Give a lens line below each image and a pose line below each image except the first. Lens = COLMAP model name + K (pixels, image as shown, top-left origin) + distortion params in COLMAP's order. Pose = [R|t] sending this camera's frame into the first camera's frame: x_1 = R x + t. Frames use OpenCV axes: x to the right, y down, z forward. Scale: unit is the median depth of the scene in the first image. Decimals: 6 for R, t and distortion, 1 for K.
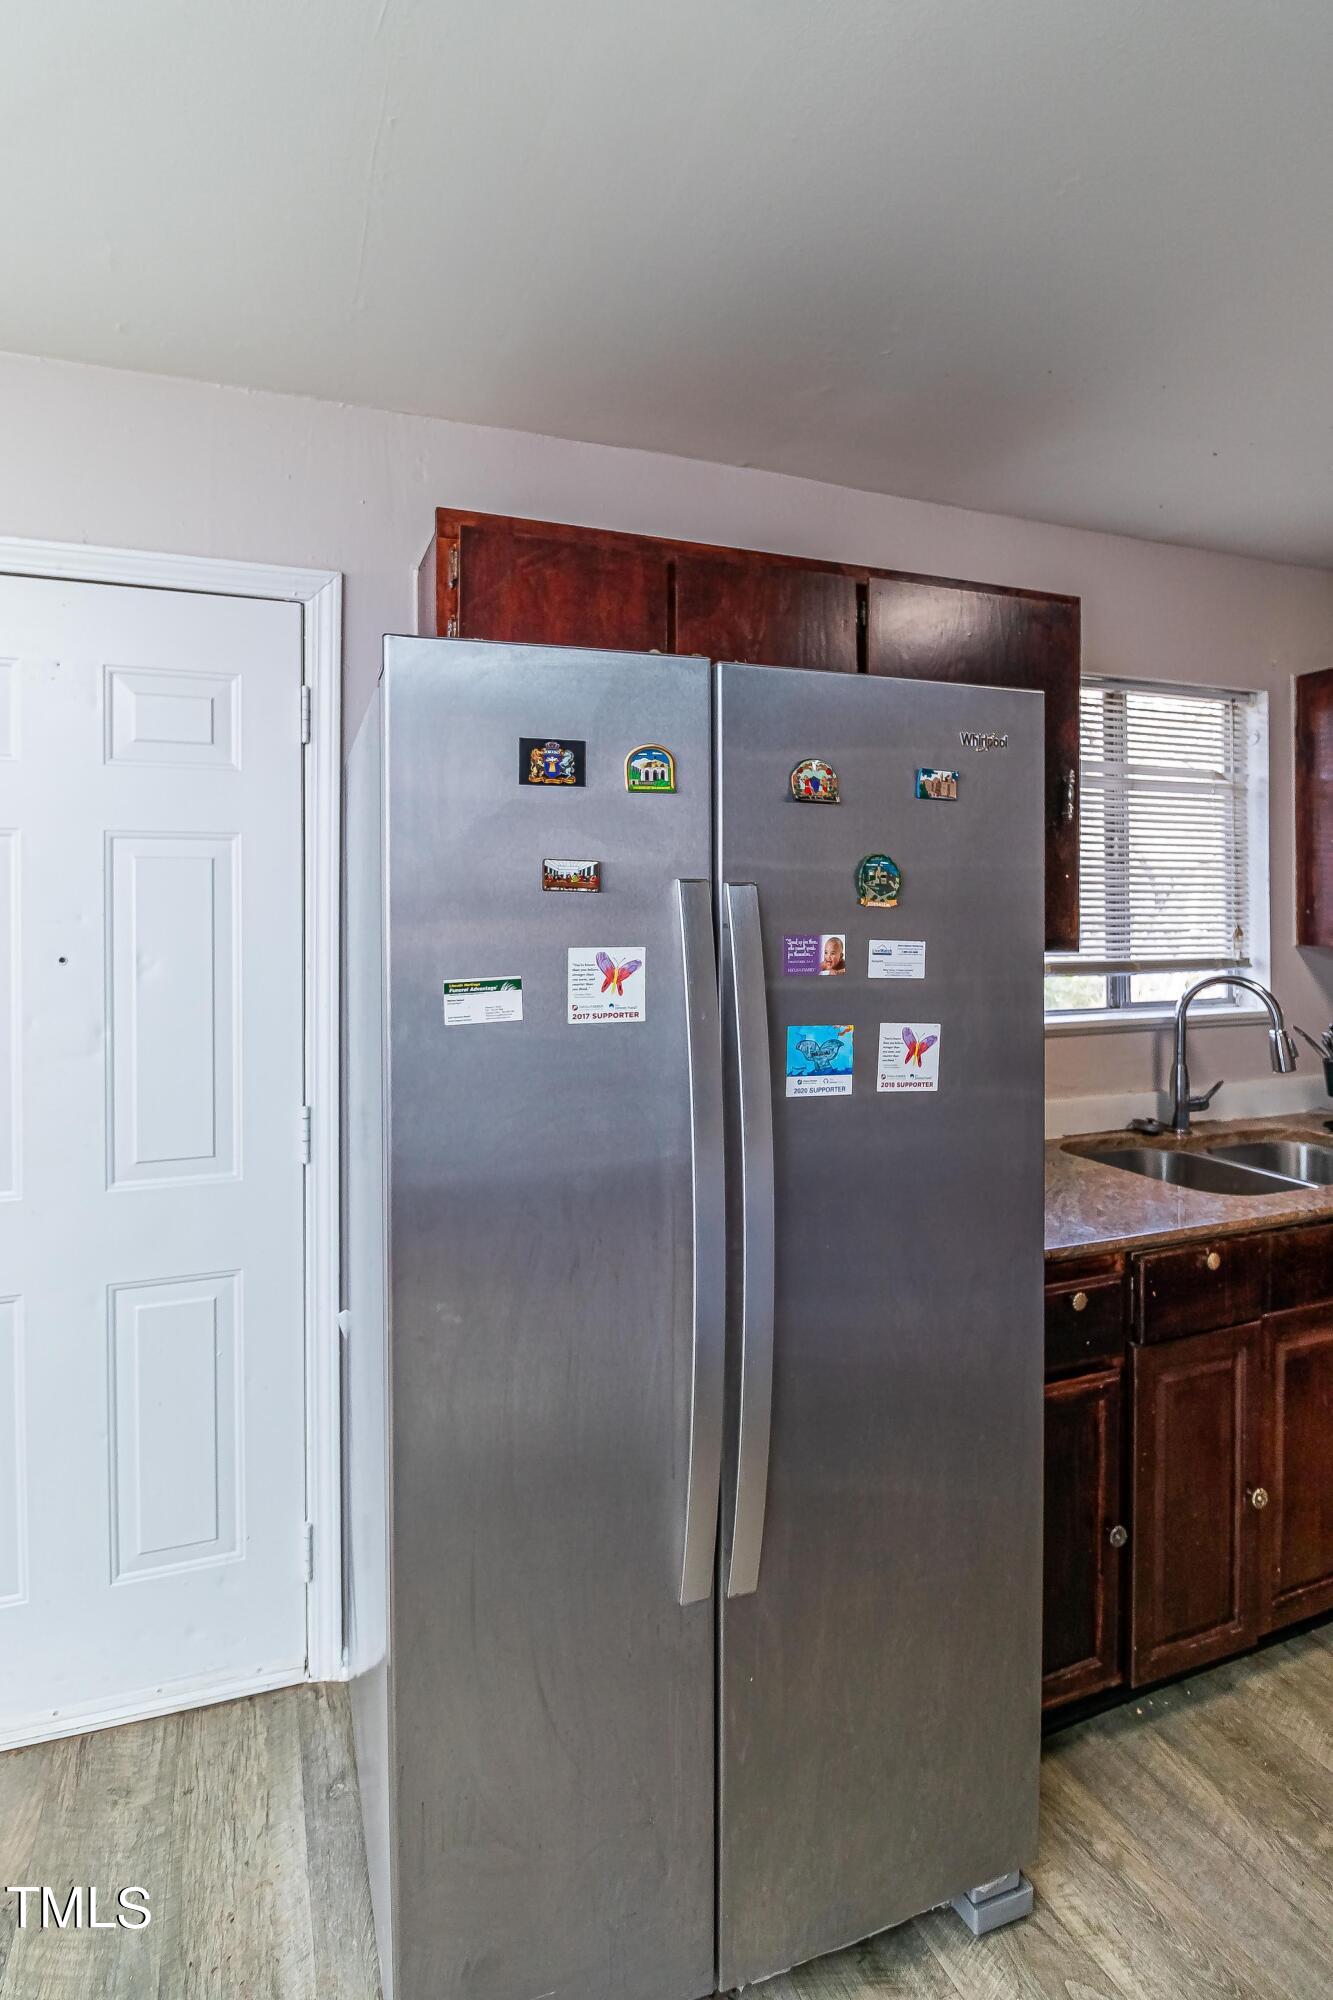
lens RADIAL K [[955.4, 0, 608.5], [0, 955.4, 925.3], [0, 0, 1]] dist [-0.006864, -0.004426]
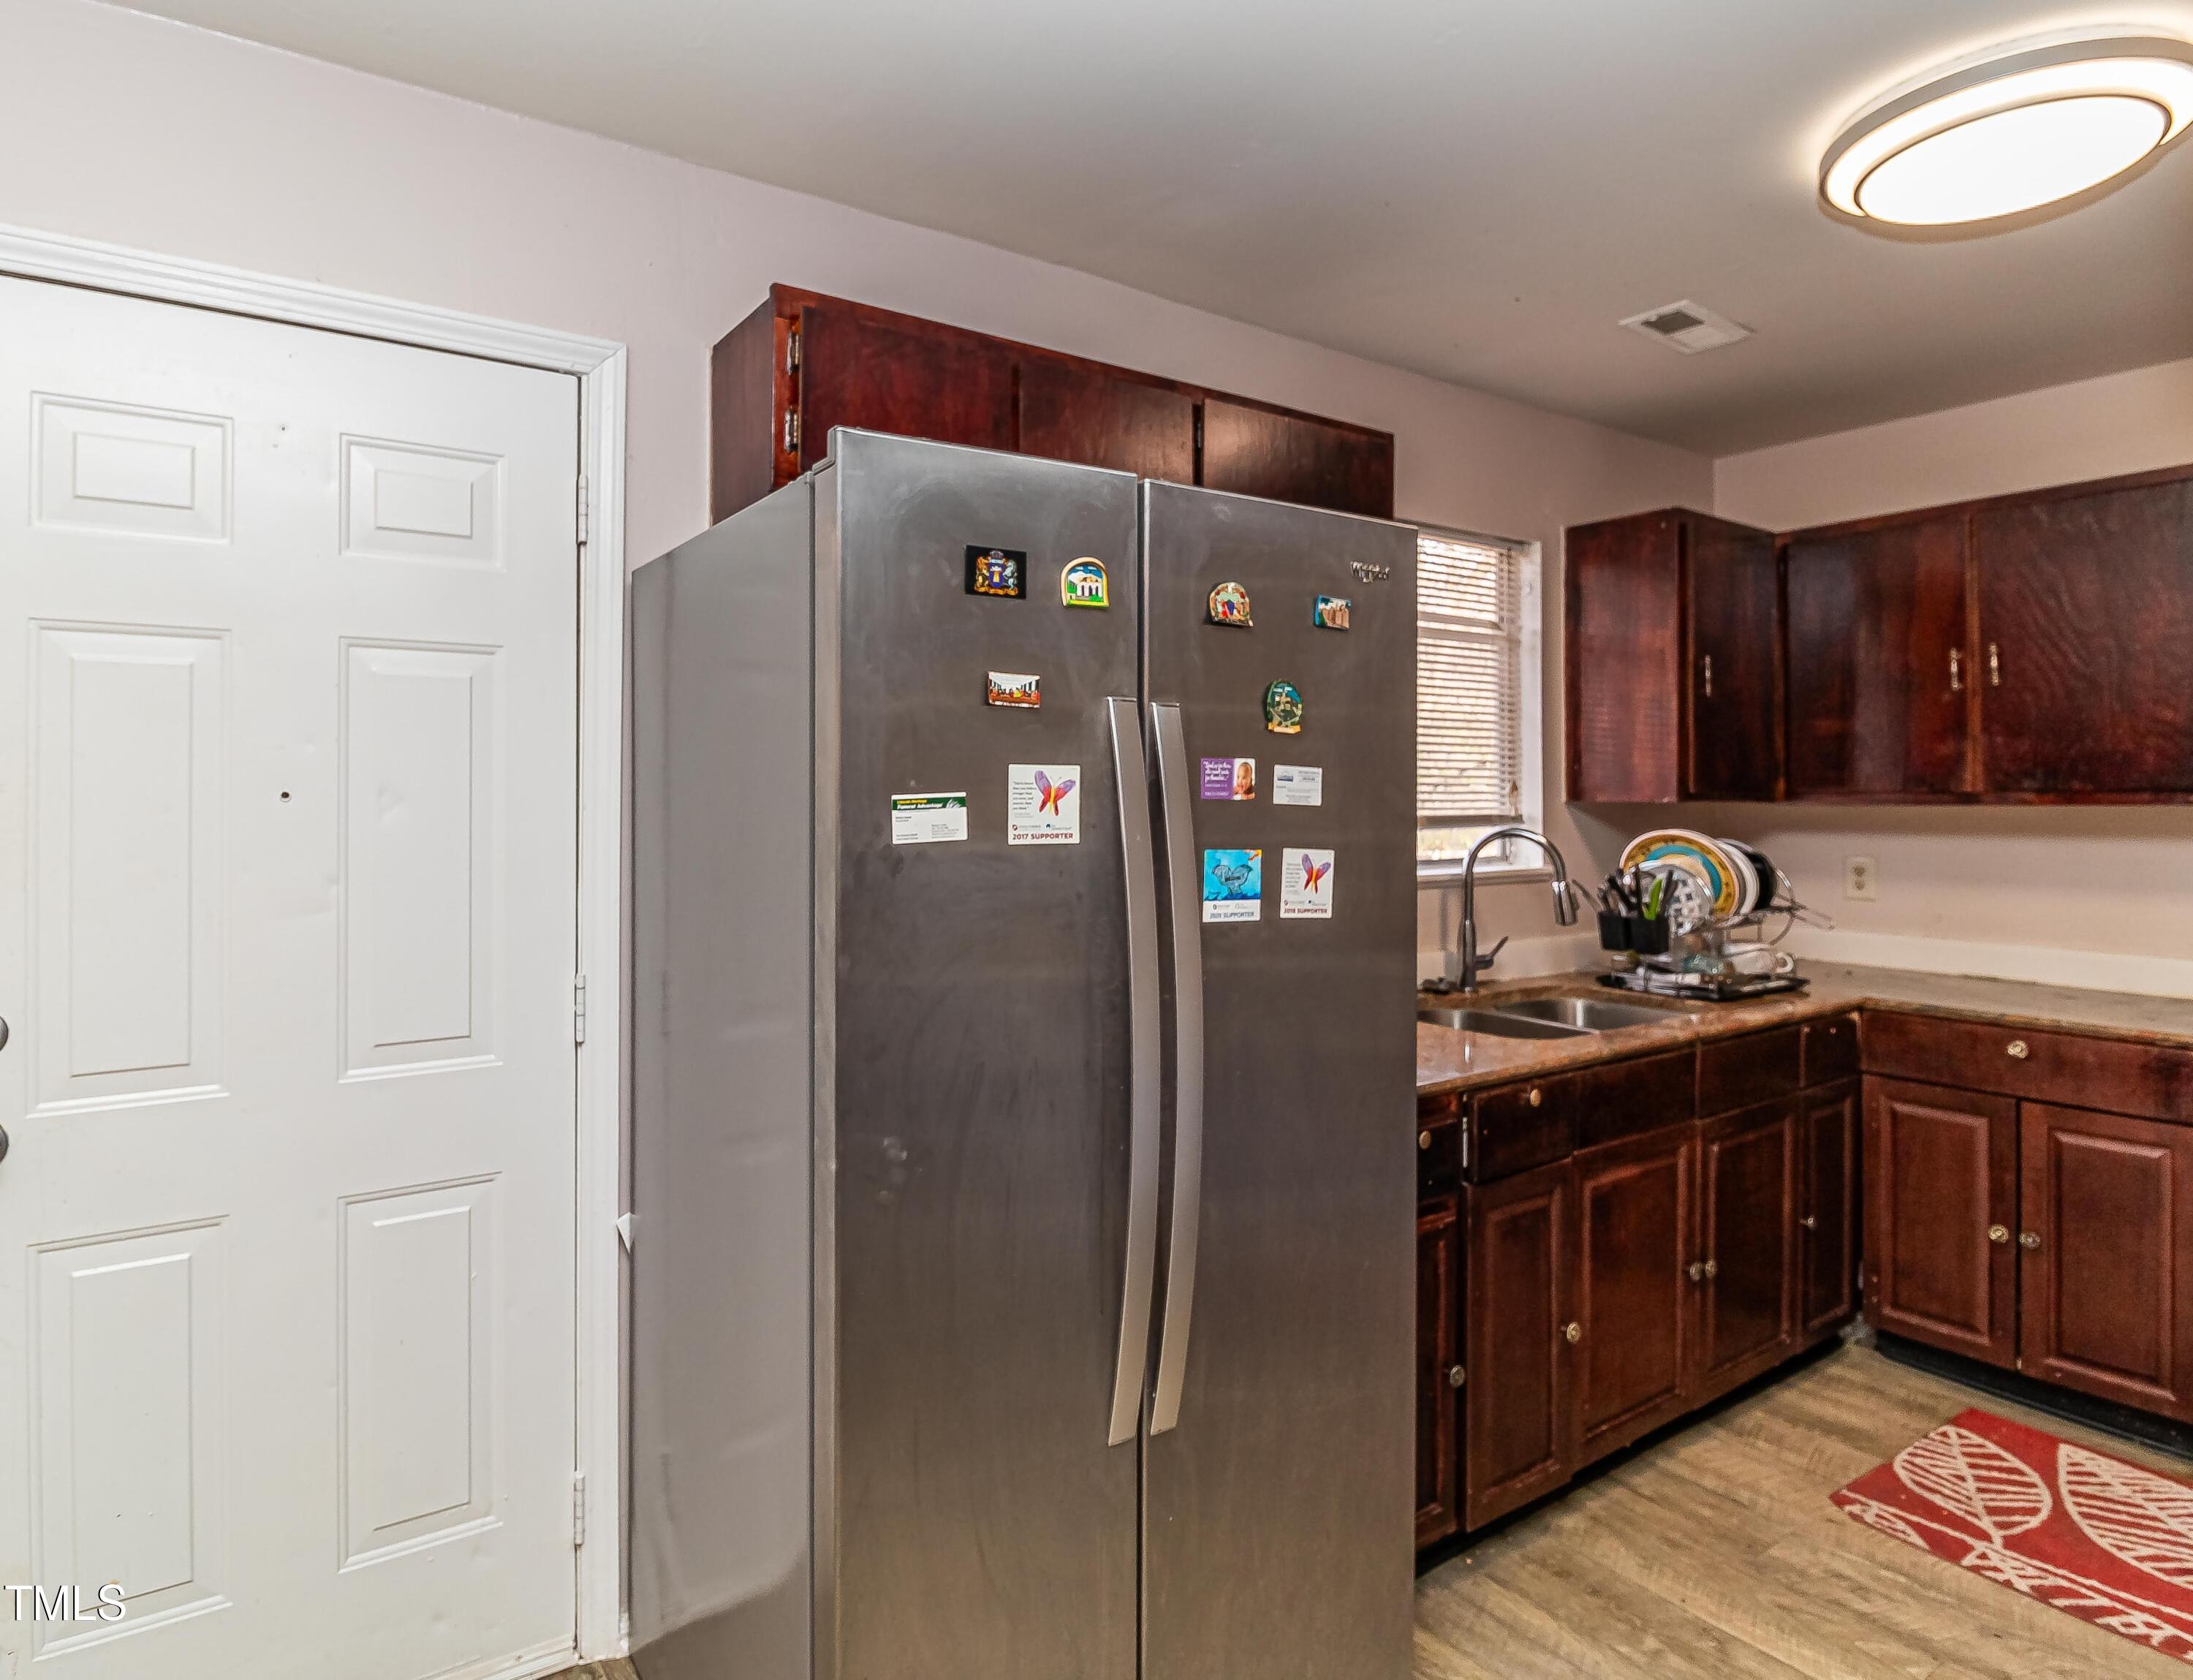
lens RADIAL K [[1197.5, 0, 975.7], [0, 1197.5, 795.6], [0, 0, 1]] dist [-0.005462, -0.001827]
pose [[0.975559, 0.005316, 0.219675, -0.229258], [-0.003796, 0.999966, -0.007341, 0.042678], [-0.219706, 0.006327, 0.975546, -0.115027]]
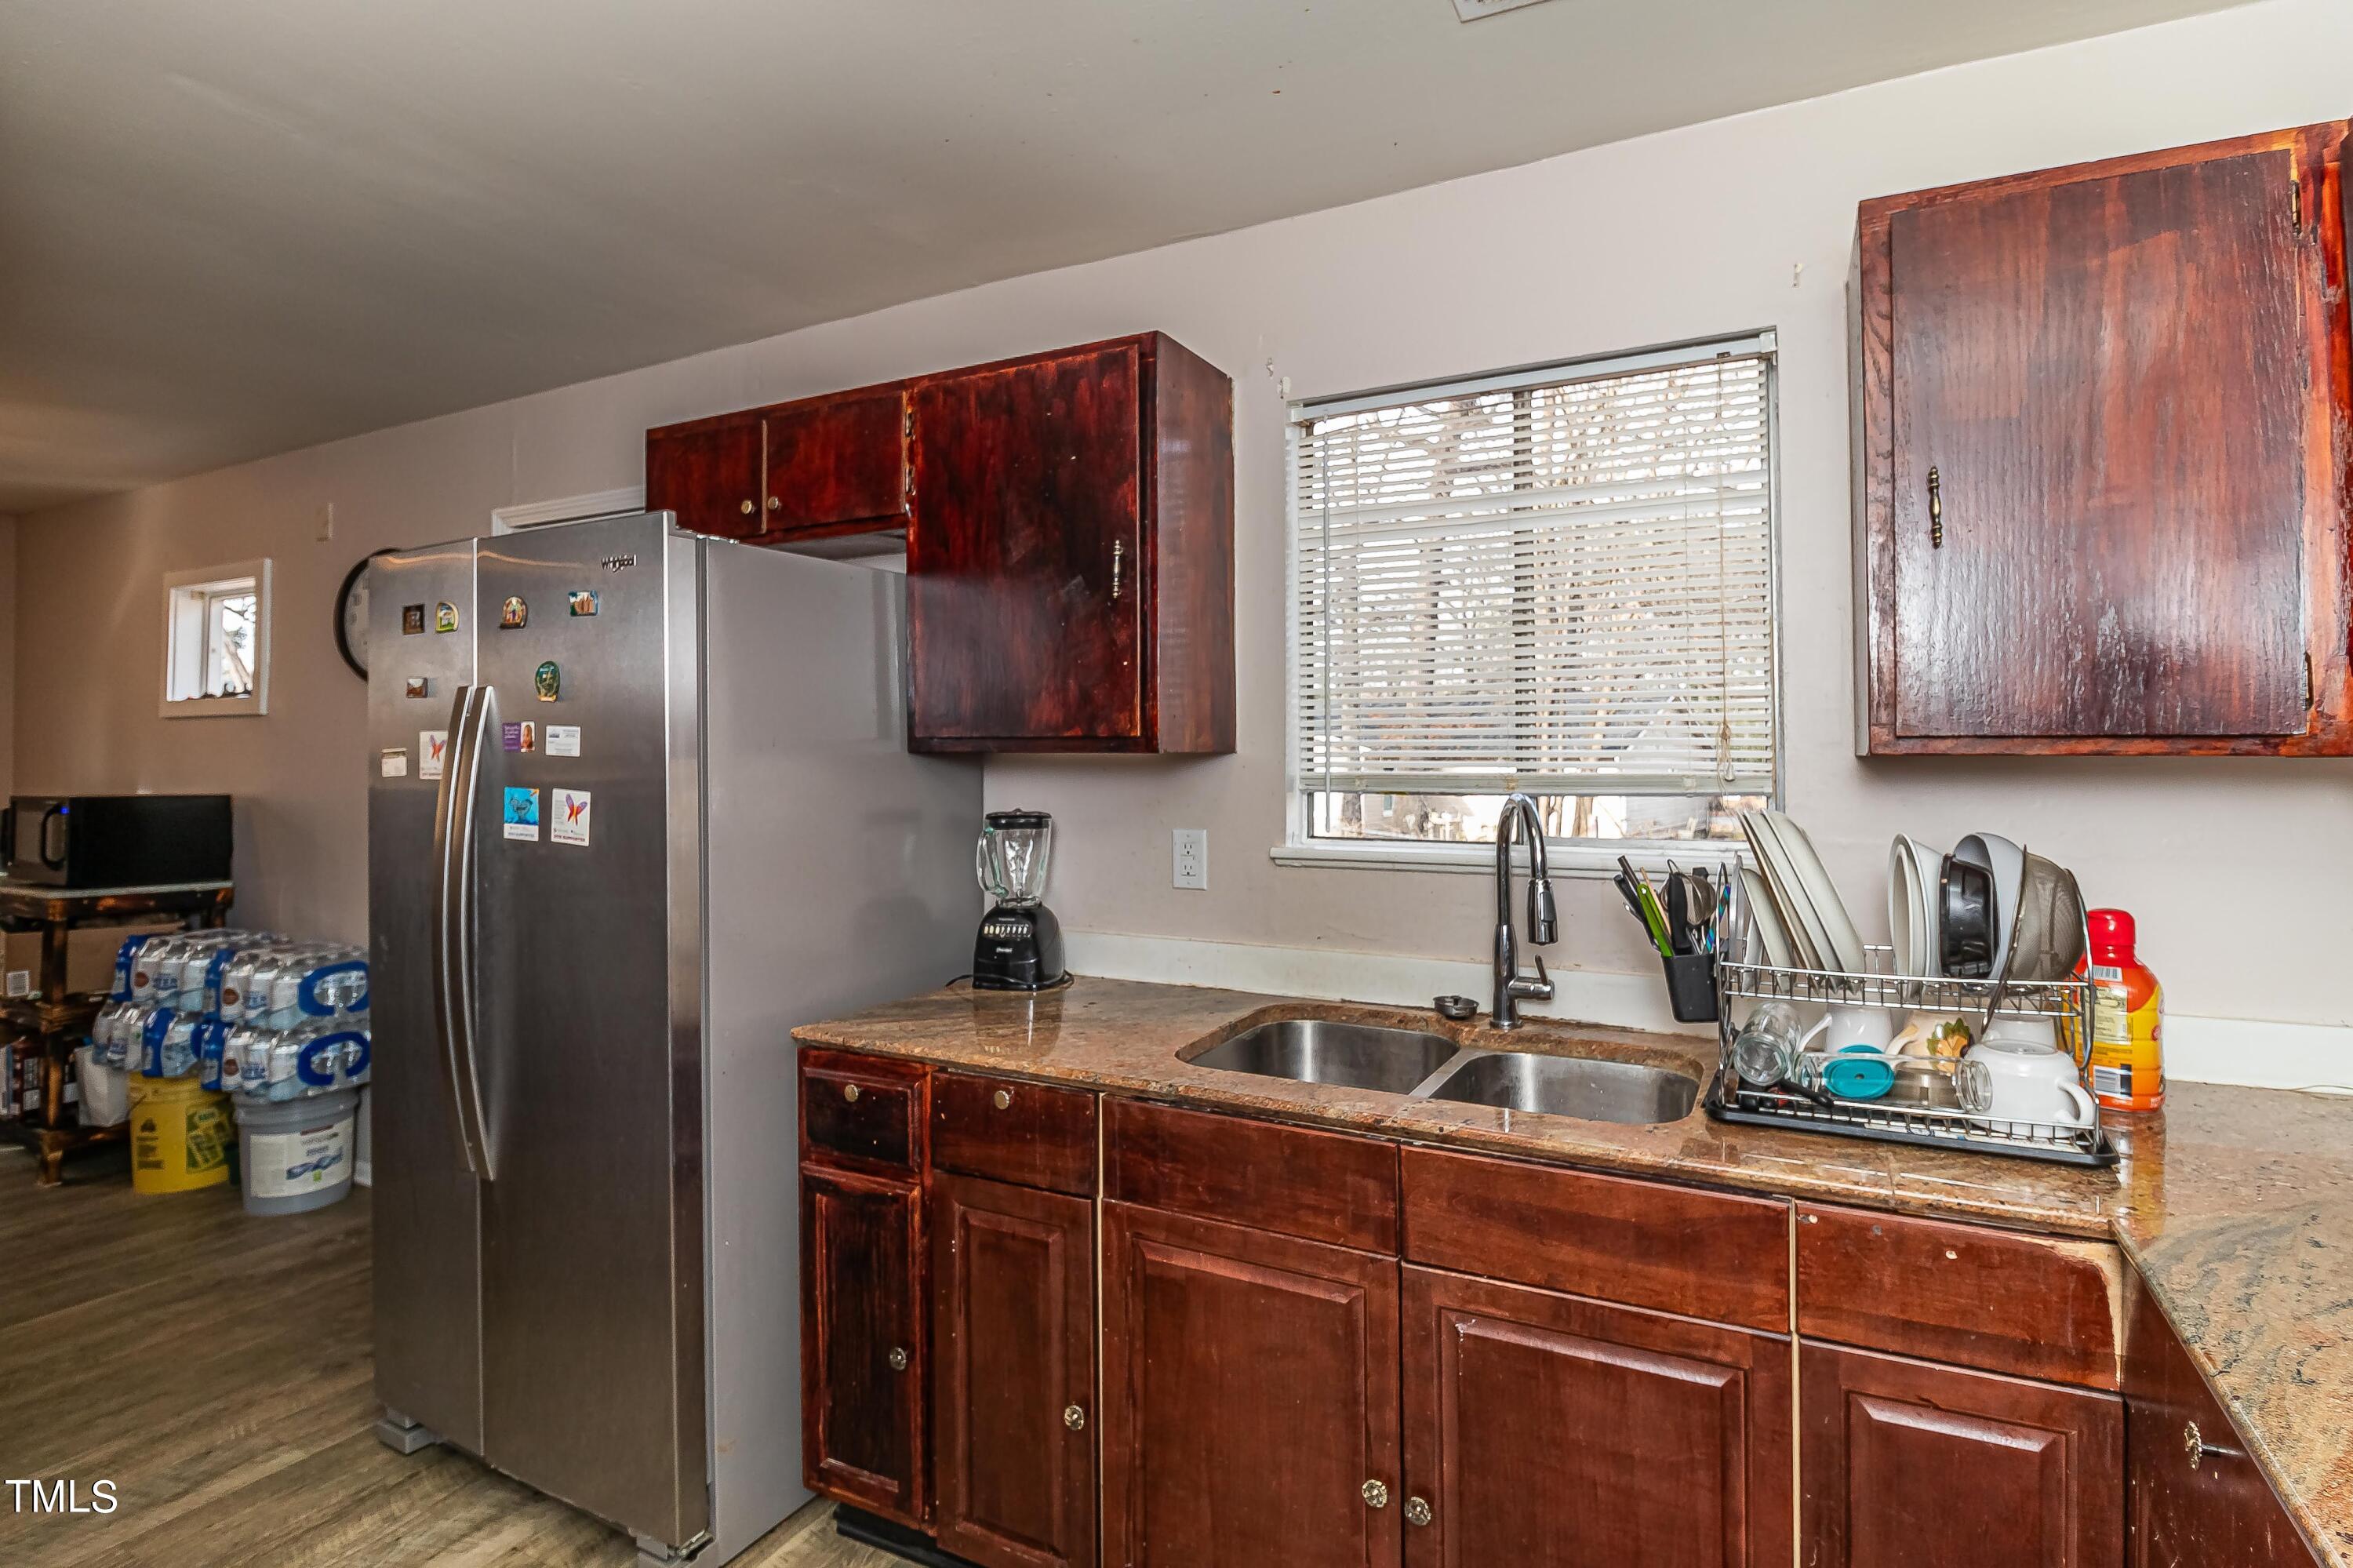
lens RADIAL K [[1124.0, 0, 1203.0], [0, 1124.0, 754.9], [0, 0, 1]] dist [-0.006864, -0.004426]
pose [[0.699529, 0.001244, -0.714603, 1.504470], [-0.006993, 0.999963, -0.005104, 0.042743], [0.714570, 0.008567, 0.699511, 0.415735]]
